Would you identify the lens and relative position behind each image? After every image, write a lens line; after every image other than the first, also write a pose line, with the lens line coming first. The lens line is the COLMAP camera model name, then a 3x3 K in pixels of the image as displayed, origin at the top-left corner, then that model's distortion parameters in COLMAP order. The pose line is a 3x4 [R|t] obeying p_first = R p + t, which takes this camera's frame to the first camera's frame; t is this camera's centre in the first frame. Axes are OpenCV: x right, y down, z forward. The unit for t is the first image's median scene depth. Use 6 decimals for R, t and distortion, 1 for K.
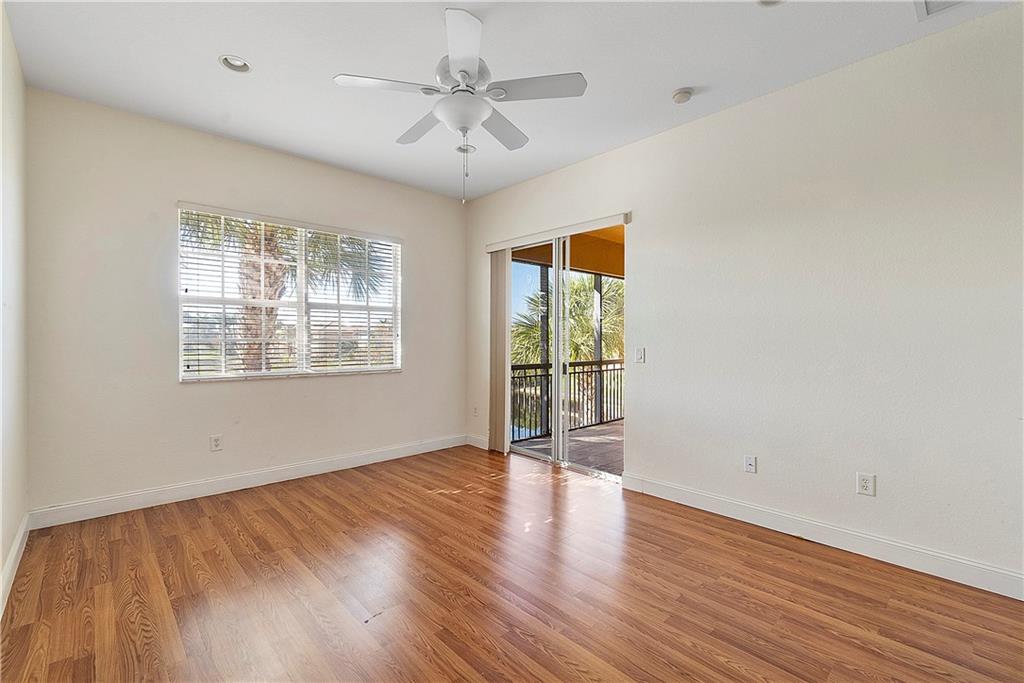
lens RADIAL K [[445.2, 0, 505.4], [0, 445.2, 337.8], [0, 0, 1]] dist [-0.004175, 0.001137]
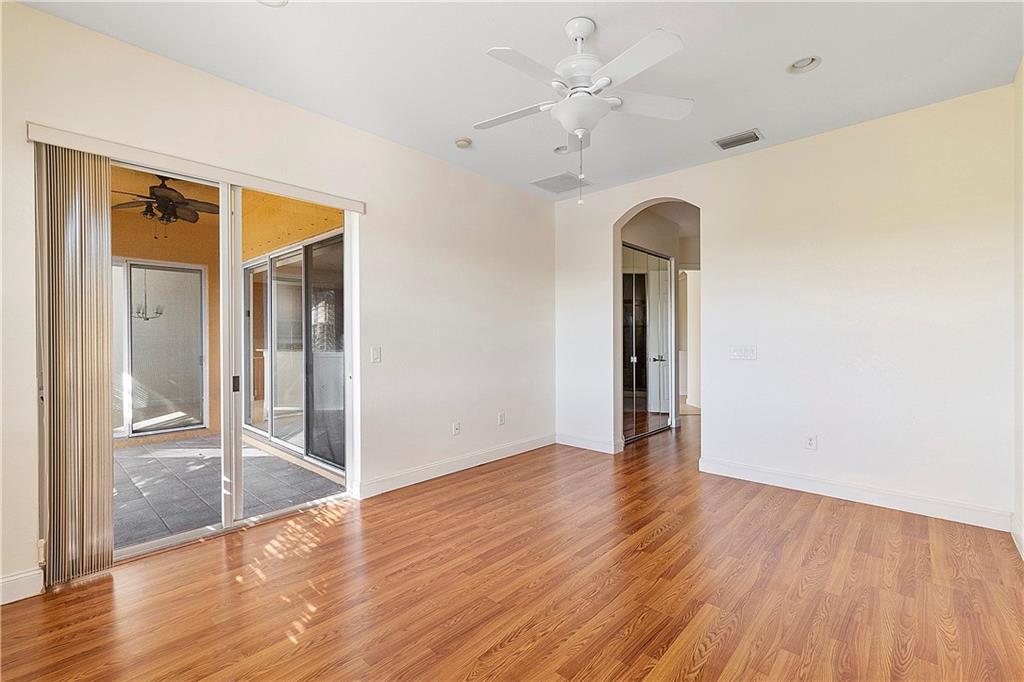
lens RADIAL K [[445.2, 0, 499.5], [0, 445.2, 340.6], [0, 0, 1]] dist [-0.004175, 0.001137]
pose [[-0.058716, -0.010180, 0.998223, -0.685410], [0.003062, 0.999941, 0.010378, -0.001594], [-0.998270, 0.003666, -0.058682, 0.786224]]
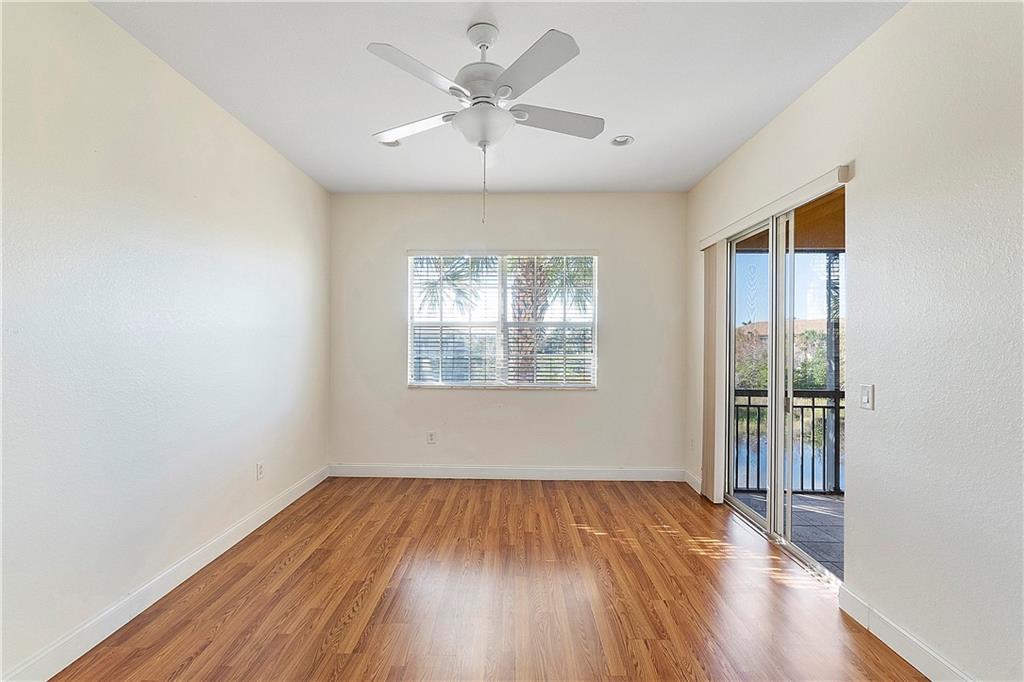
lens RADIAL K [[445.2, 0, 504.8], [0, 445.2, 338.8], [0, 0, 1]] dist [-0.004175, 0.001137]
pose [[0.714994, -0.004377, -0.699117, 0.371382], [-0.000166, 0.999979, -0.006431, -0.034143], [0.699131, 0.004714, 0.714978, 0.235144]]
